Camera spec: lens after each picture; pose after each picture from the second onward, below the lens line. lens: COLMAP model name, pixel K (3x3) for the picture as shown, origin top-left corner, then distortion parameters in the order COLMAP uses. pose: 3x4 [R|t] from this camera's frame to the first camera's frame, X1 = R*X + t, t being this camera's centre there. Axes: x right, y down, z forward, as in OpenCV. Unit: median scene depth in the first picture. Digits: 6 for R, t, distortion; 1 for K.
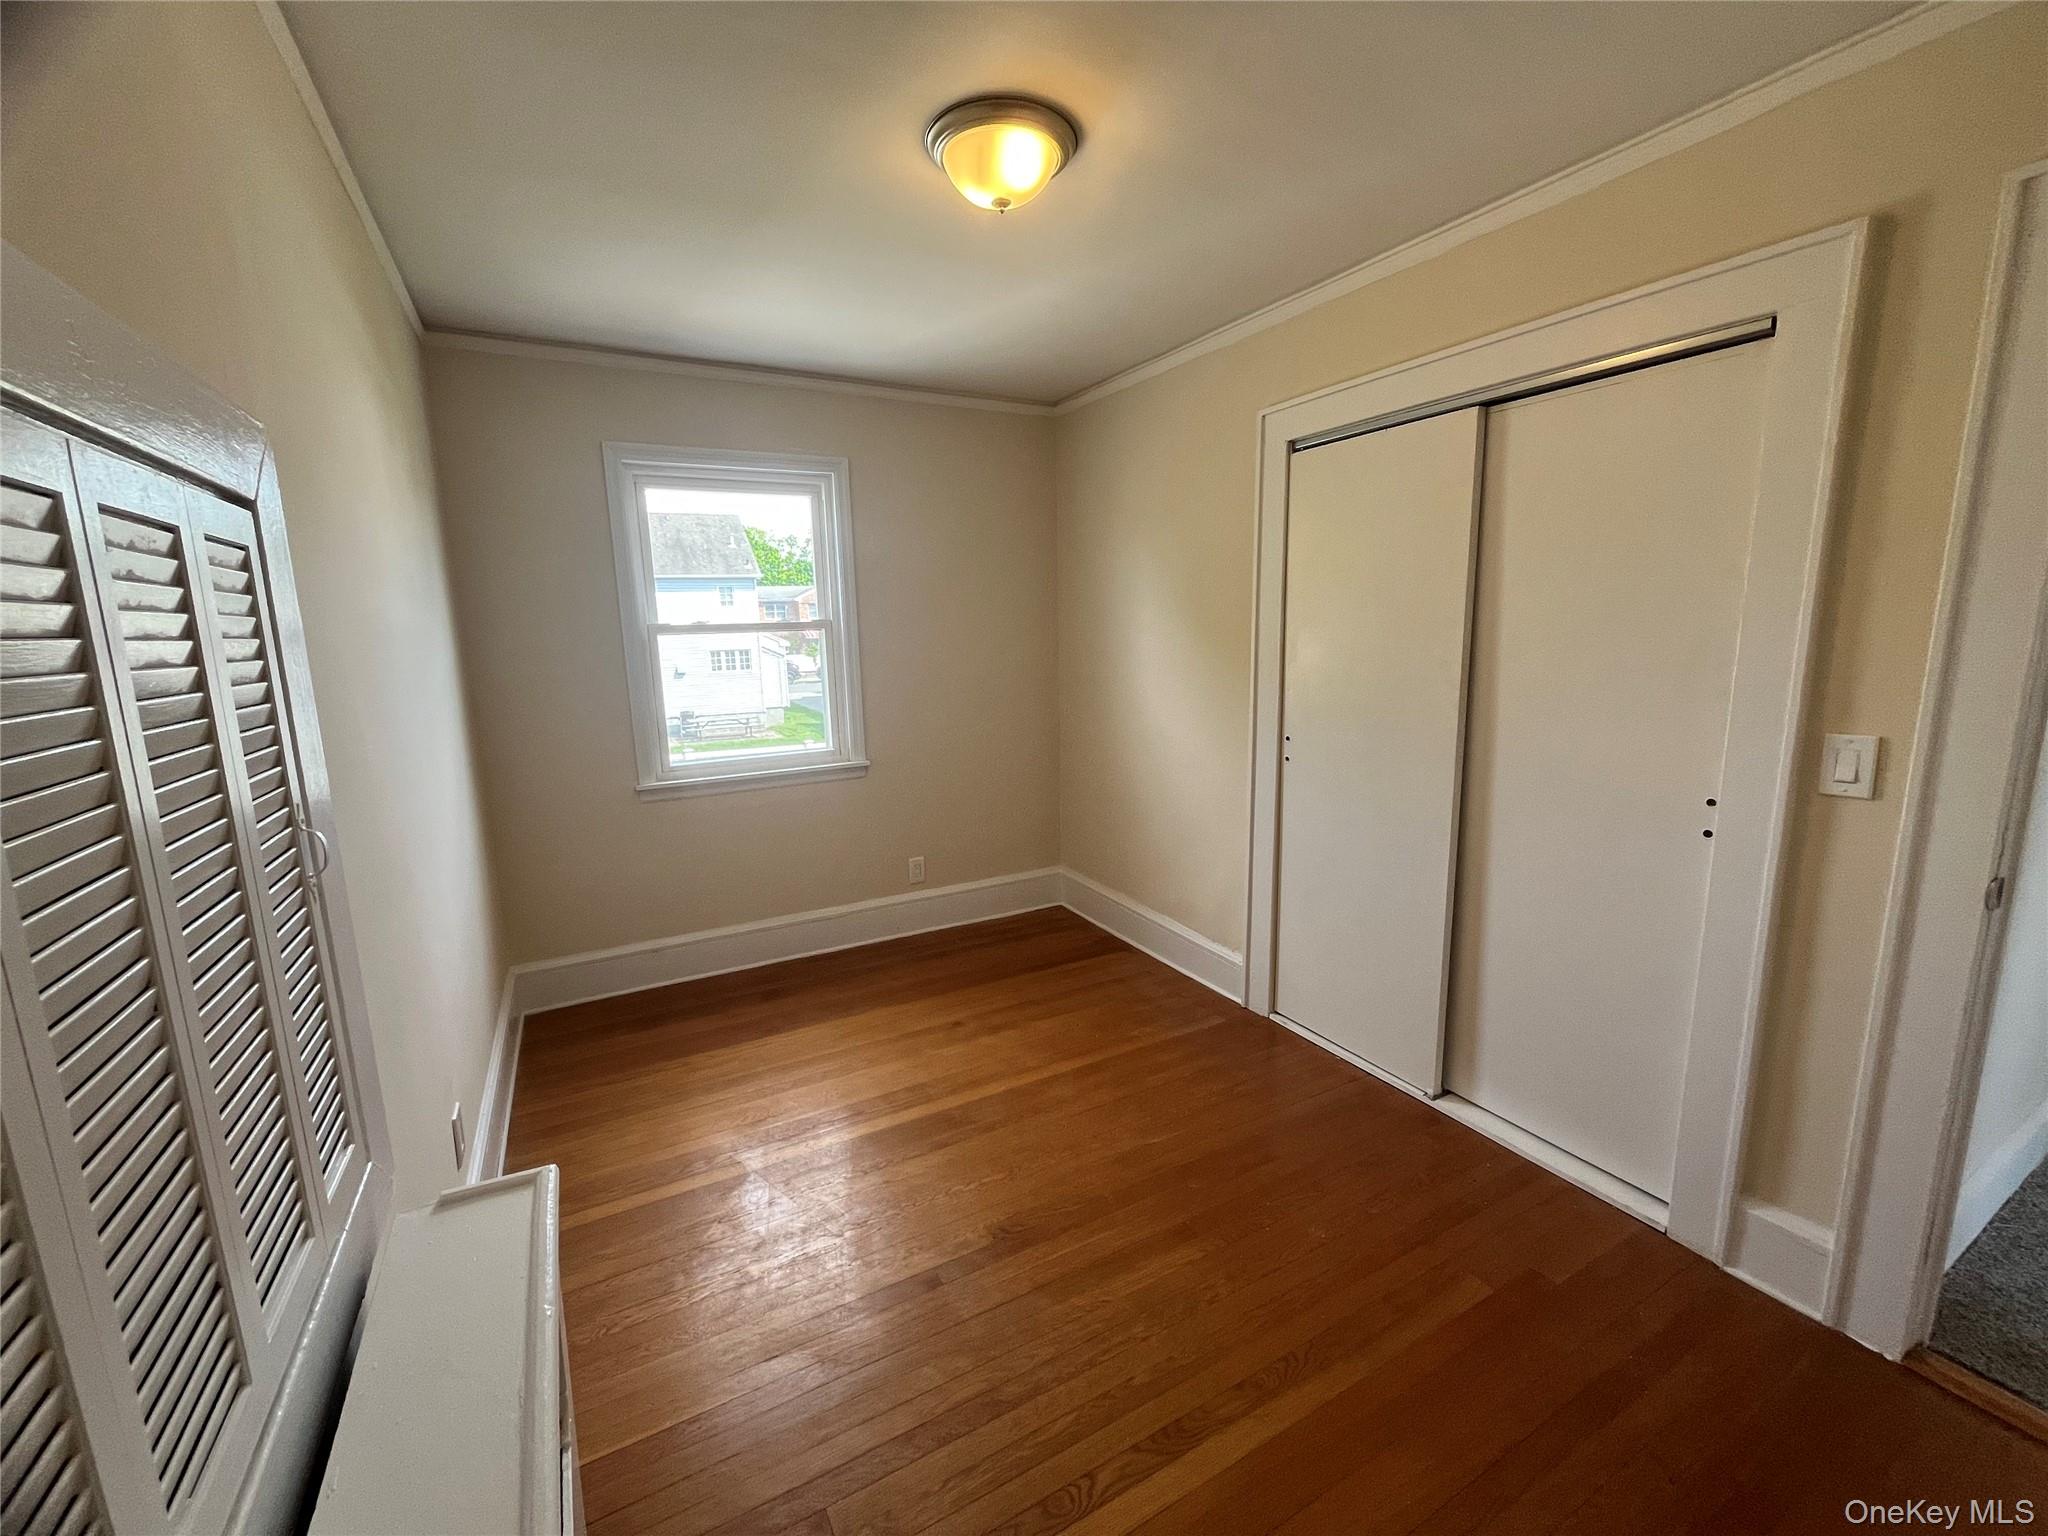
lens RADIAL K [[828.3, 0, 1026.1], [0, 828.3, 765.2], [0, 0, 1]] dist [-0.003881, 0.000259]
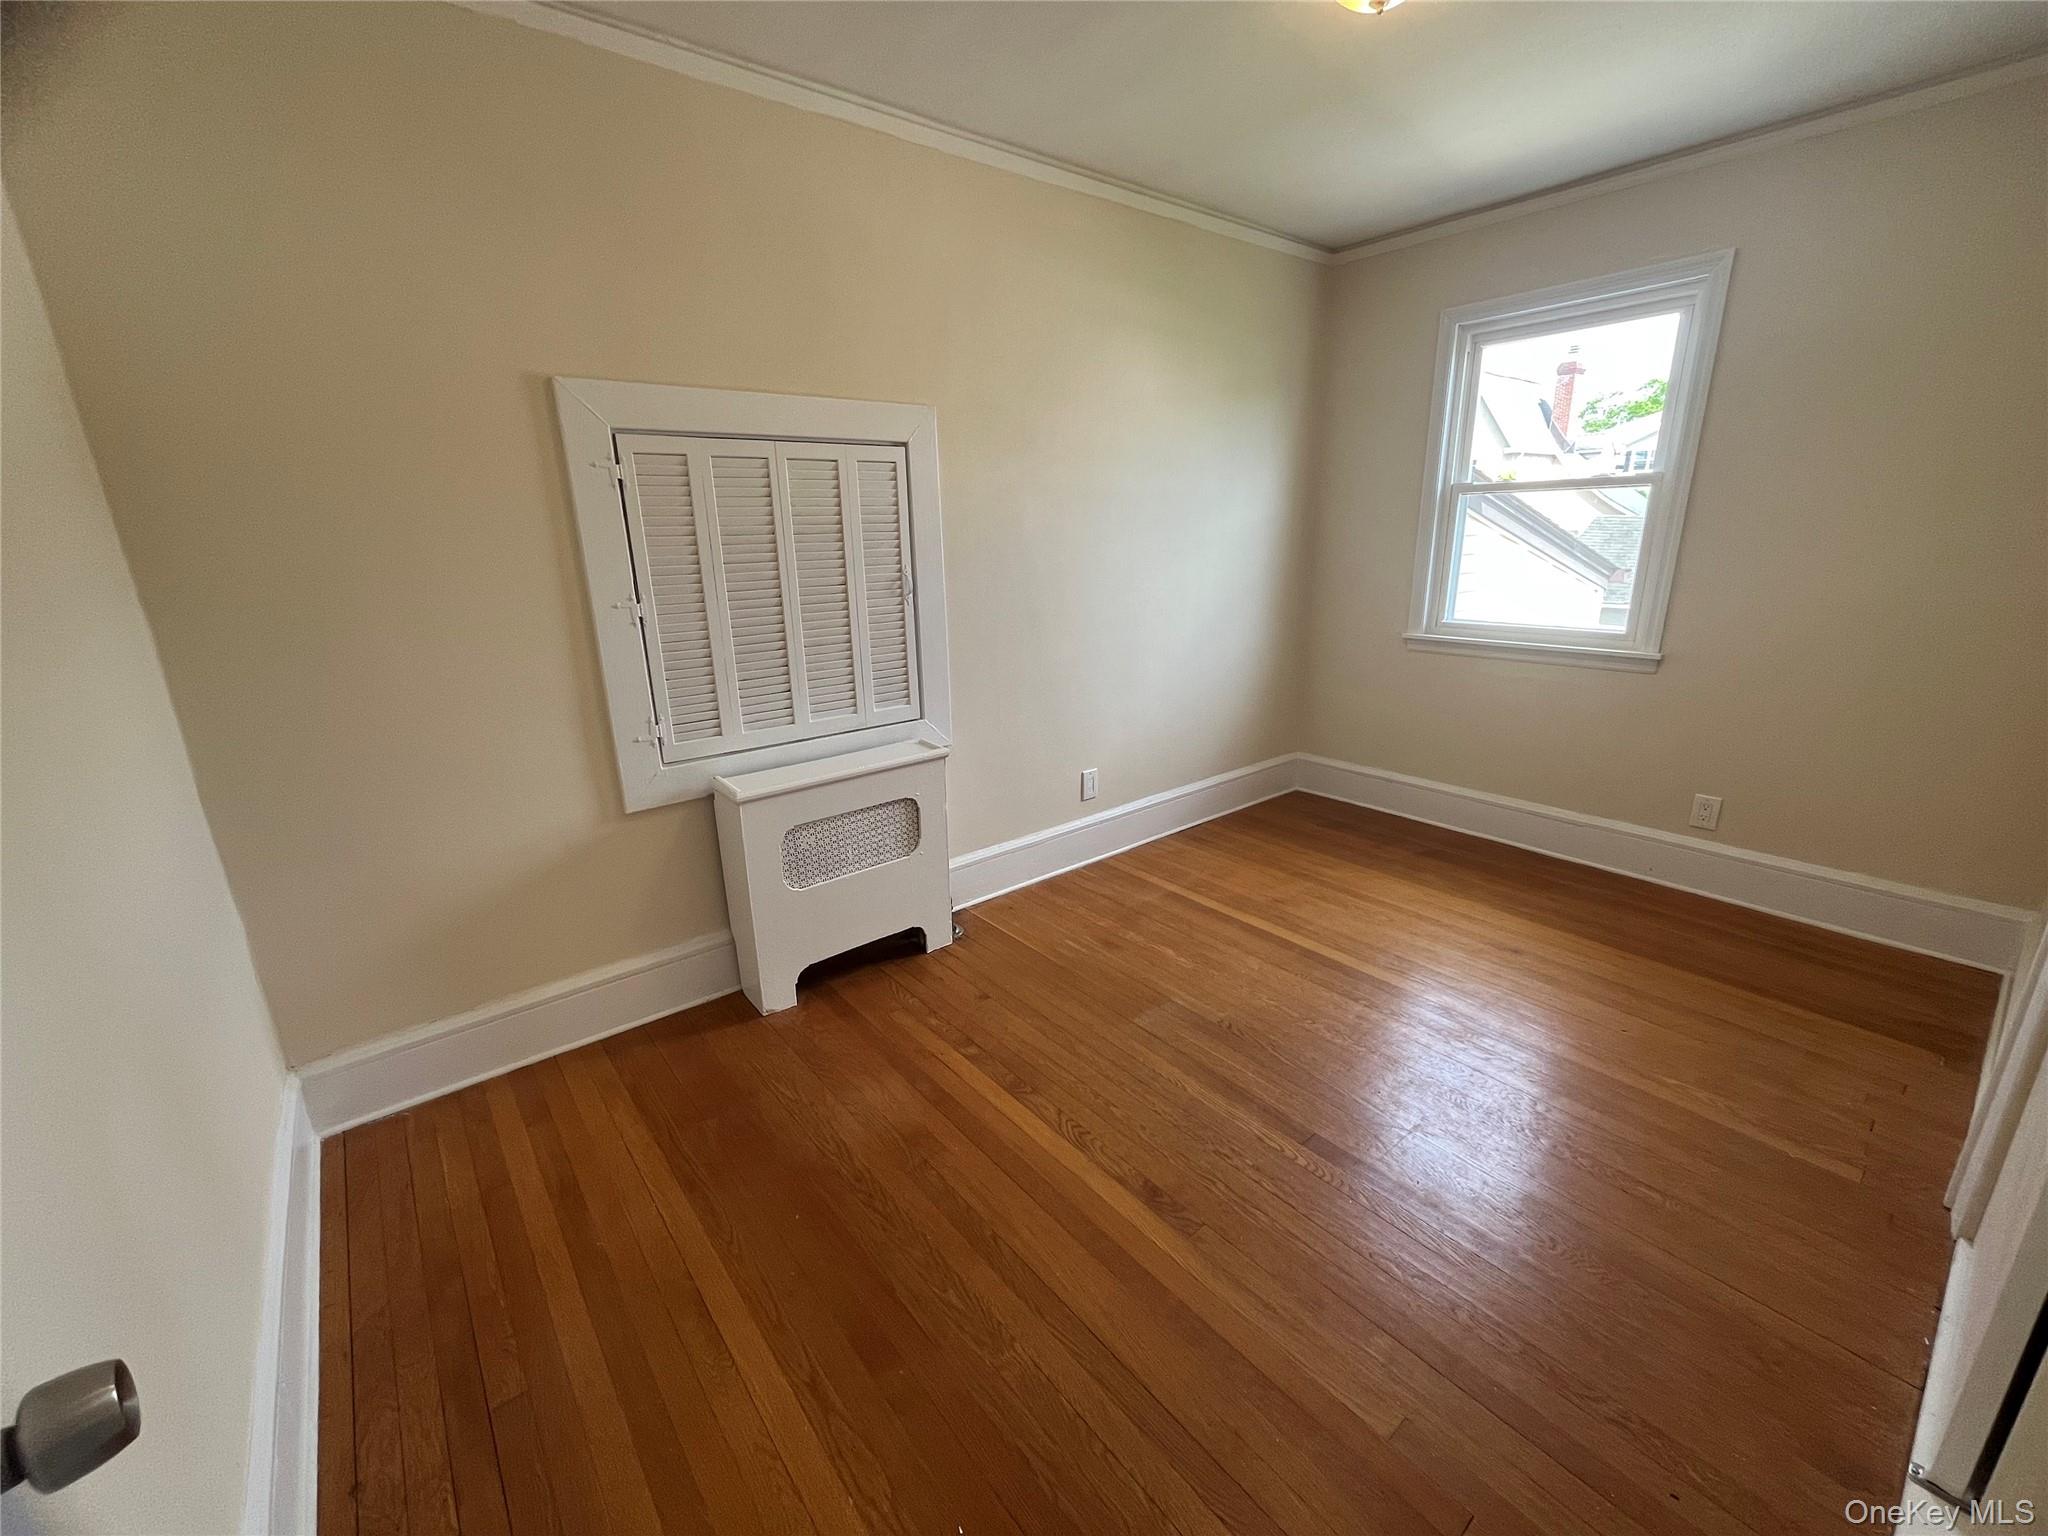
lens RADIAL K [[828.3, 0, 1007.3], [0, 828.3, 758.7], [0, 0, 1]] dist [-0.003881, 0.000259]
pose [[0.166845, 0.289618, -0.942488, 0.512781], [-0.145153, 0.952687, 0.267056, -0.031935], [0.975240, 0.092248, 0.200990, 0.243871]]
